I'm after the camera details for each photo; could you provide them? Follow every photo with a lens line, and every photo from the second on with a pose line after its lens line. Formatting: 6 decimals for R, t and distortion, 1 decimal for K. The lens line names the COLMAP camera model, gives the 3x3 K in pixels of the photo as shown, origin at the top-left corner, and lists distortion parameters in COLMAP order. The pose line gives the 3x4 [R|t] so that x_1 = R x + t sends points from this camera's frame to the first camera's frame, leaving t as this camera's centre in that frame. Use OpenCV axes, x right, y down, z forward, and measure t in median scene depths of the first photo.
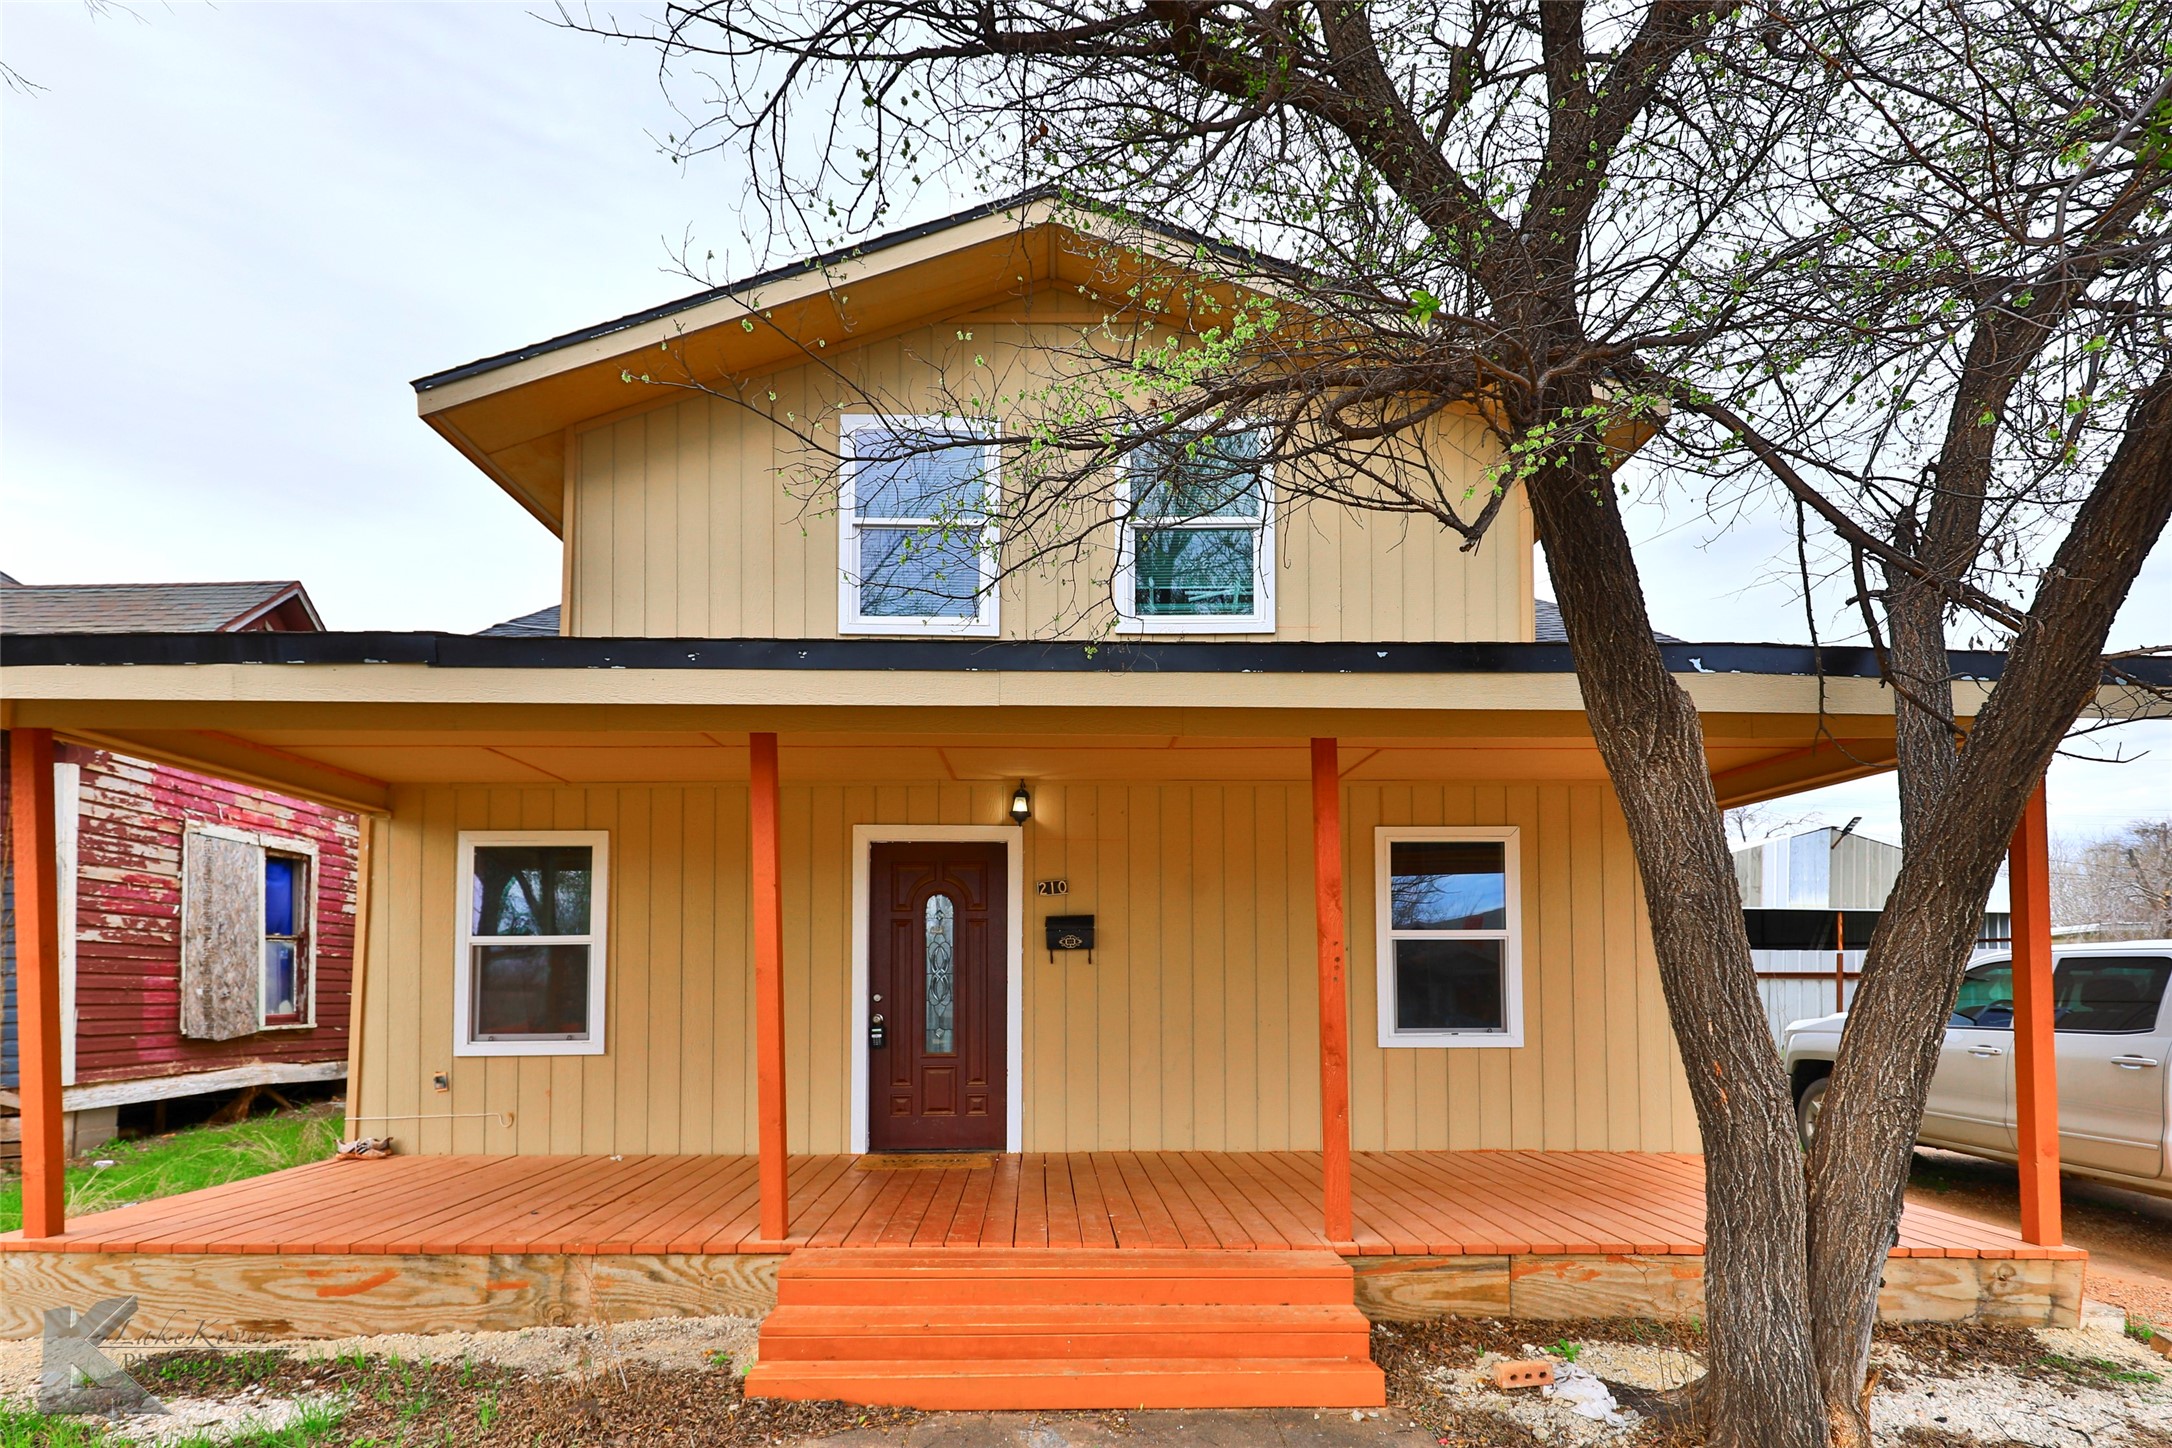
lens RADIAL K [[1085.6, 0, 1085.9], [0, 1085.6, 956.2], [0, 0, 1]] dist [0.004543, 0.000228]
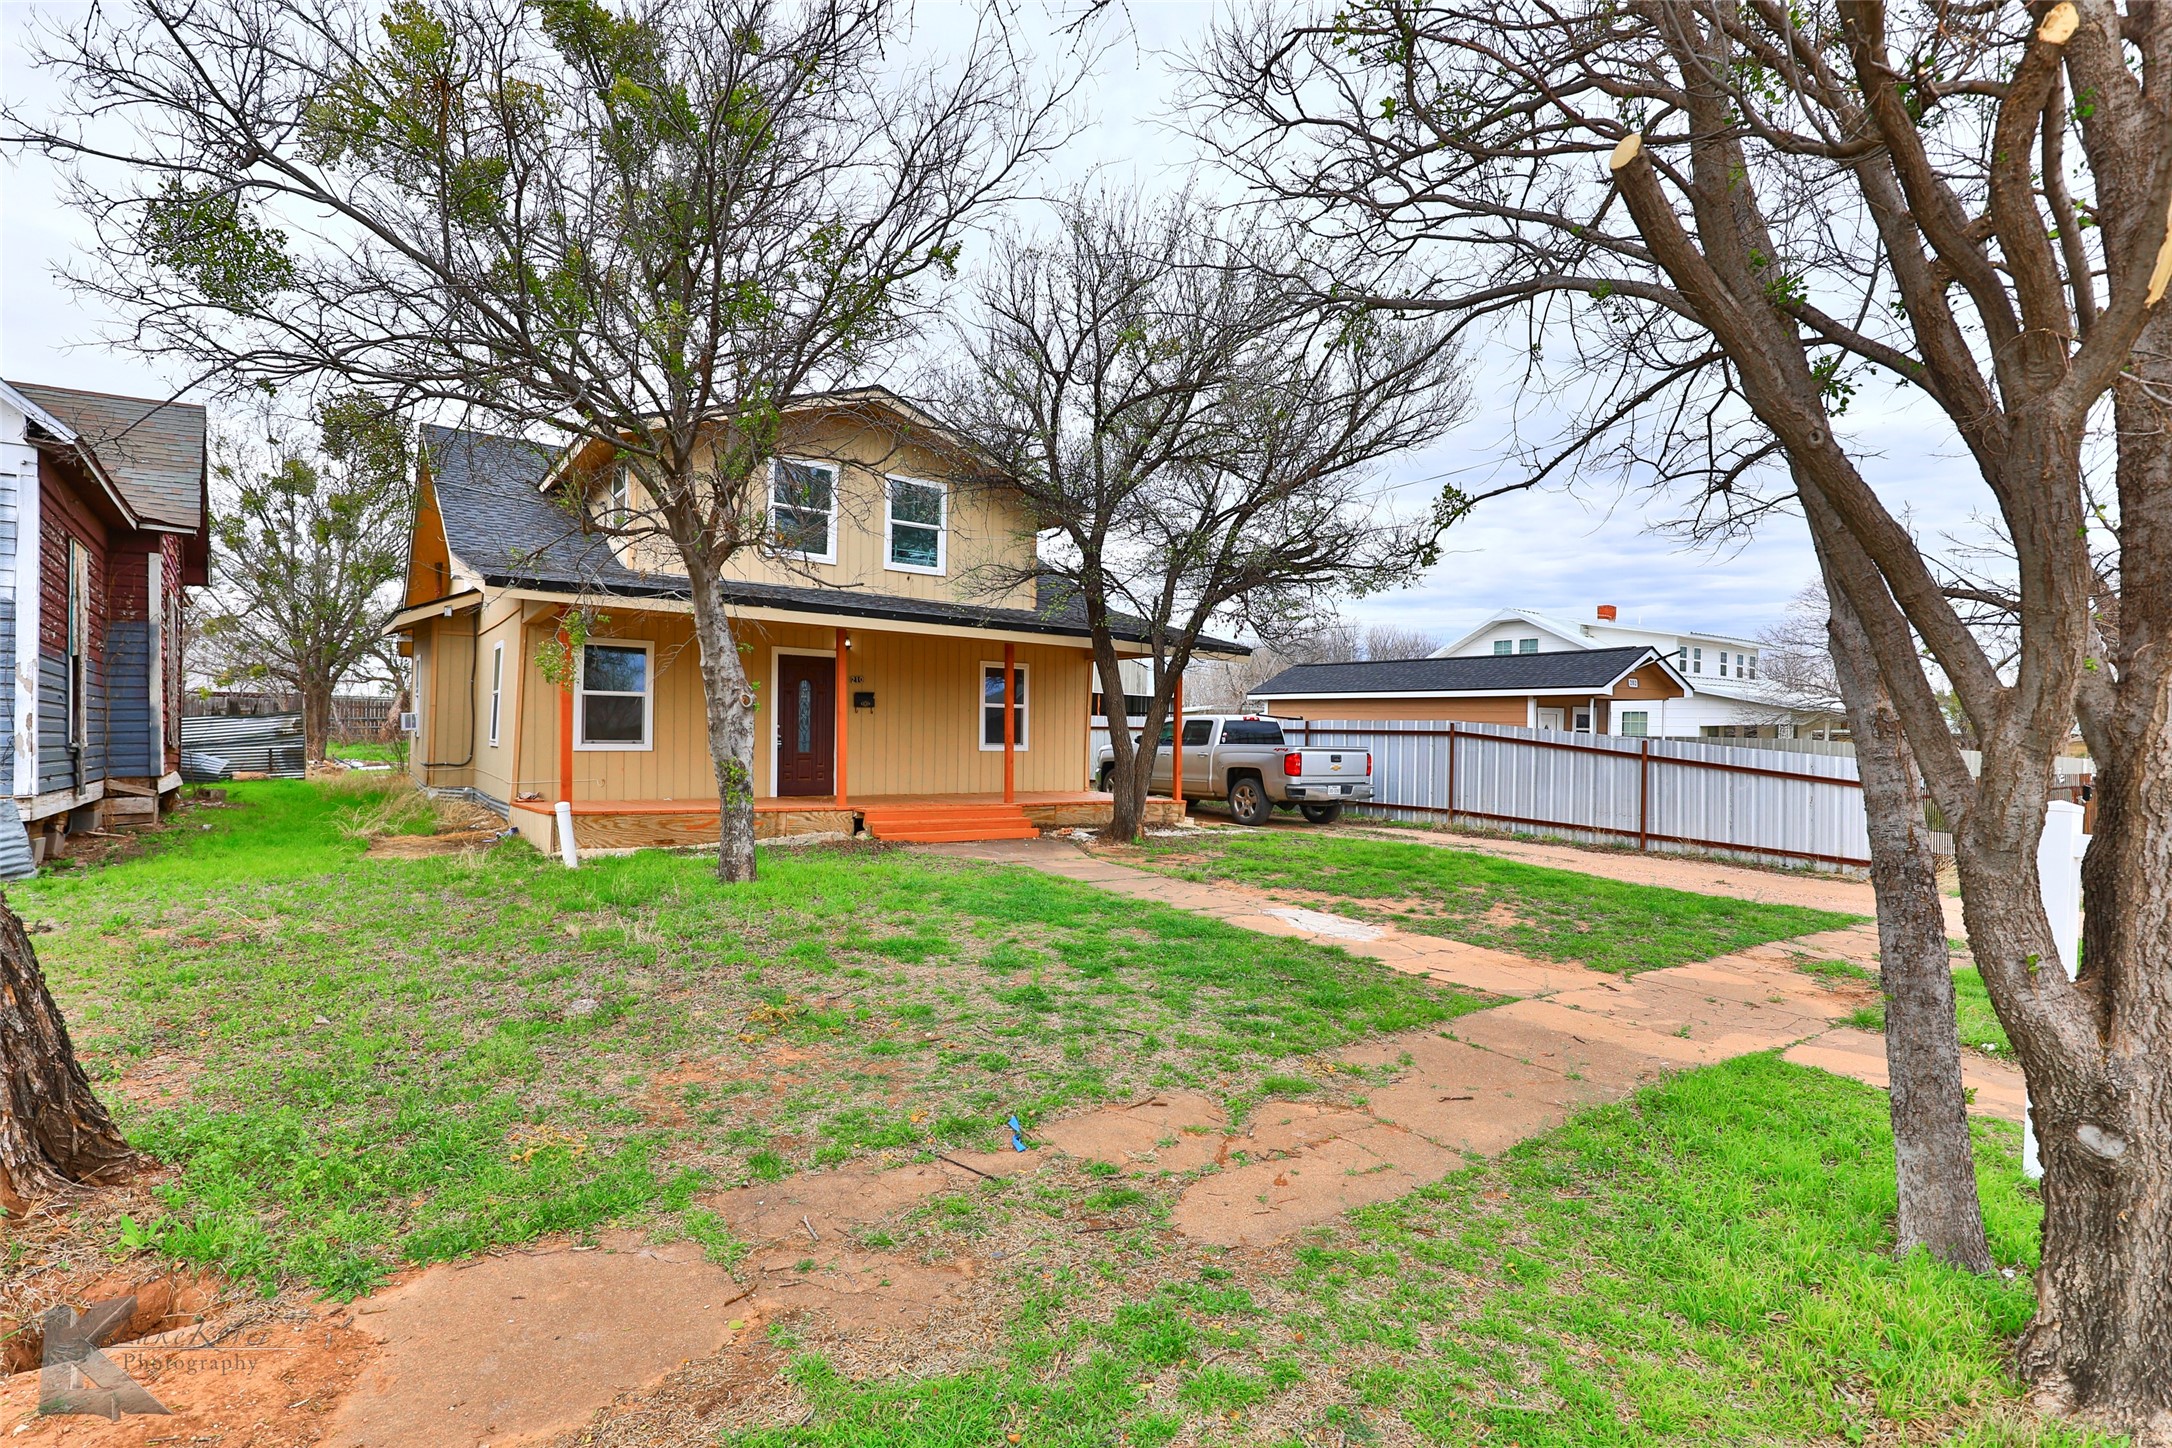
lens RADIAL K [[1053.5, 0, 1069.9], [0, 1053.5, 779.5], [0, 0, 1]] dist [0.014628, 0.000133]
pose [[0.821043, -0.007781, 0.570814, -0.939206], [-0.029037, 0.998044, 0.055371, 0.011210], [-0.570128, -0.062037, 0.819211, -1.103181]]
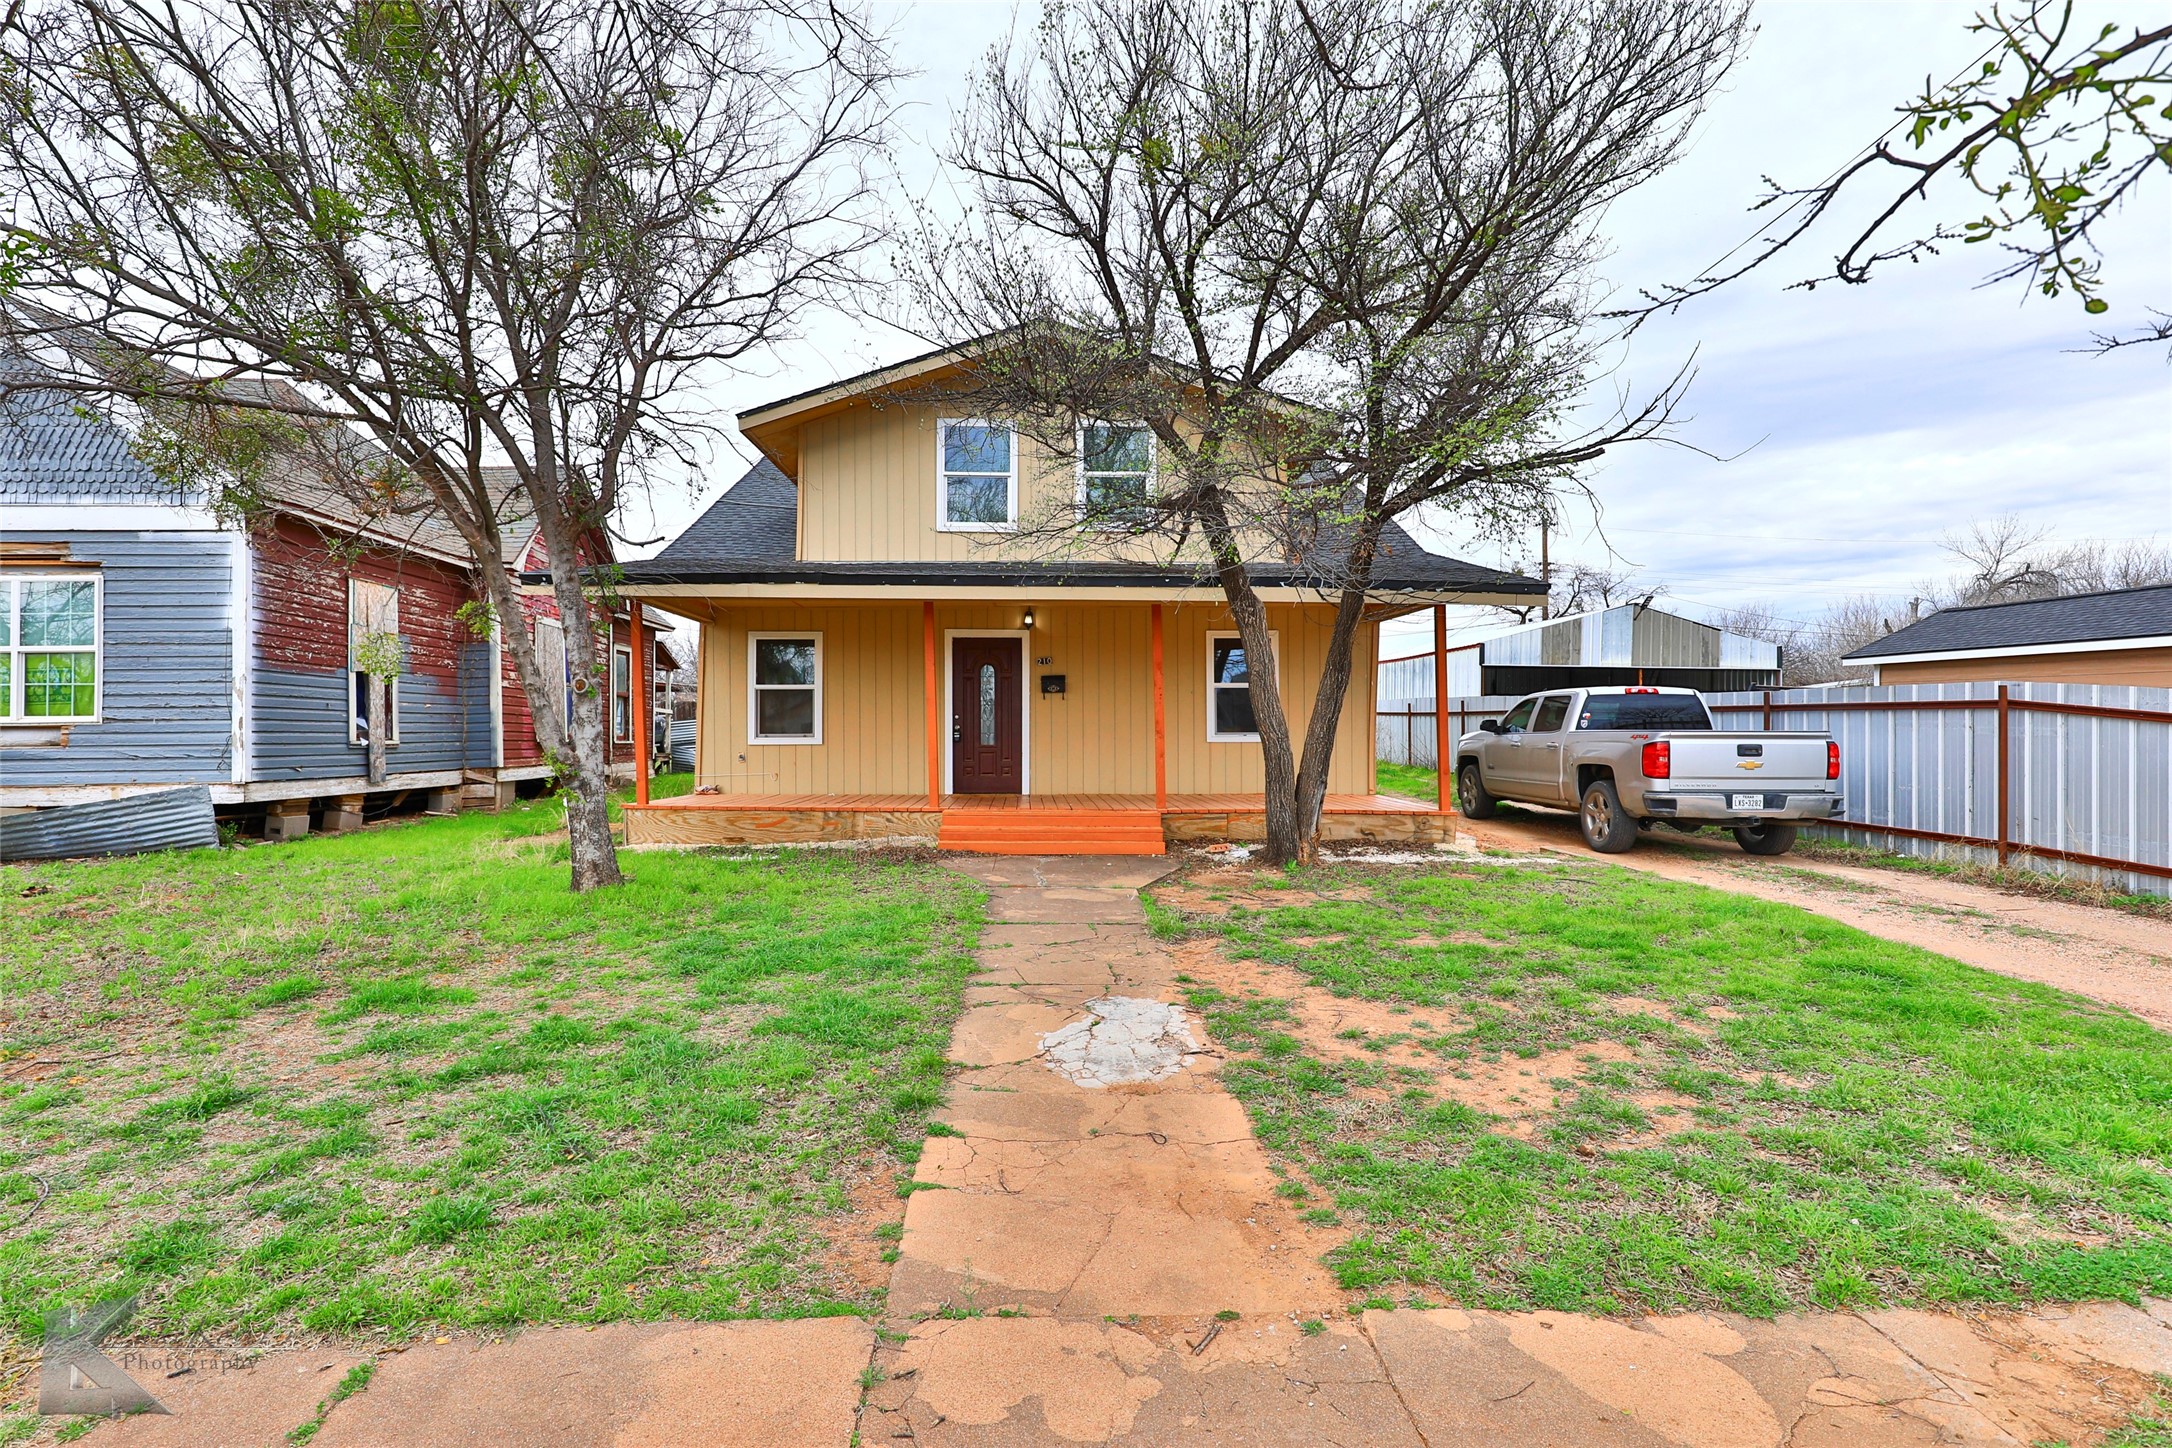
lens RADIAL K [[1053.5, 0, 1069.9], [0, 1053.5, 779.5], [0, 0, 1]] dist [0.014628, 0.000133]
pose [[0.999997, 0.002187, -0.000813, 0.017704], [-0.002125, 0.997526, 0.070268, 0.017348], [0.000965, -0.070266, 0.997528, -0.955385]]
